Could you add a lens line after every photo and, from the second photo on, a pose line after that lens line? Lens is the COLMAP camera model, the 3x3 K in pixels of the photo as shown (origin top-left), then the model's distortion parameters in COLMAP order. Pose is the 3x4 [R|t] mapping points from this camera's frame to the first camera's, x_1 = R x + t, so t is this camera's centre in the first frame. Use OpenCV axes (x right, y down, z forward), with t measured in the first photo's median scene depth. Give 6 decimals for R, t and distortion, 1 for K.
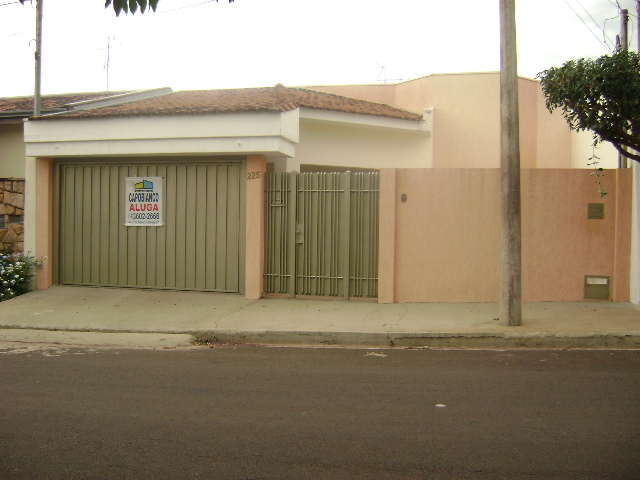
lens RADIAL K [[664.9, 0, 320.0], [0, 664.9, 240.0], [0, 0, 1]] dist [-0.132209, 0.002619]
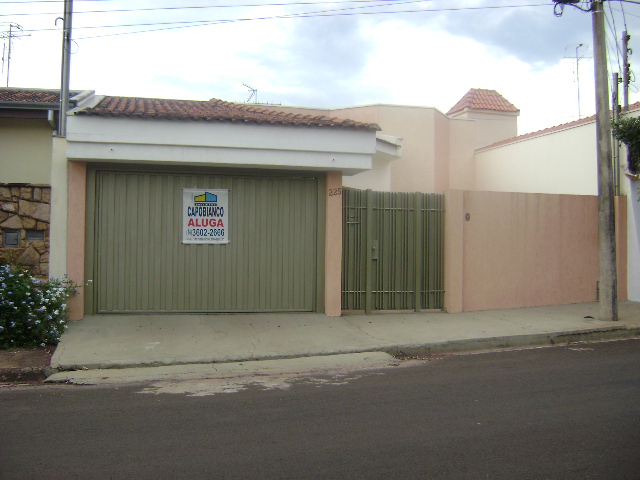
lens RADIAL K [[664.9, 0, 320.0], [0, 664.9, 240.0], [0, 0, 1]] dist [-0.132209, 0.002619]
pose [[0.885129, 0.000496, 0.465345, -0.553679], [0.016972, 0.999300, -0.033347, 0.007186], [-0.465036, 0.037415, 0.884501, 0.125875]]
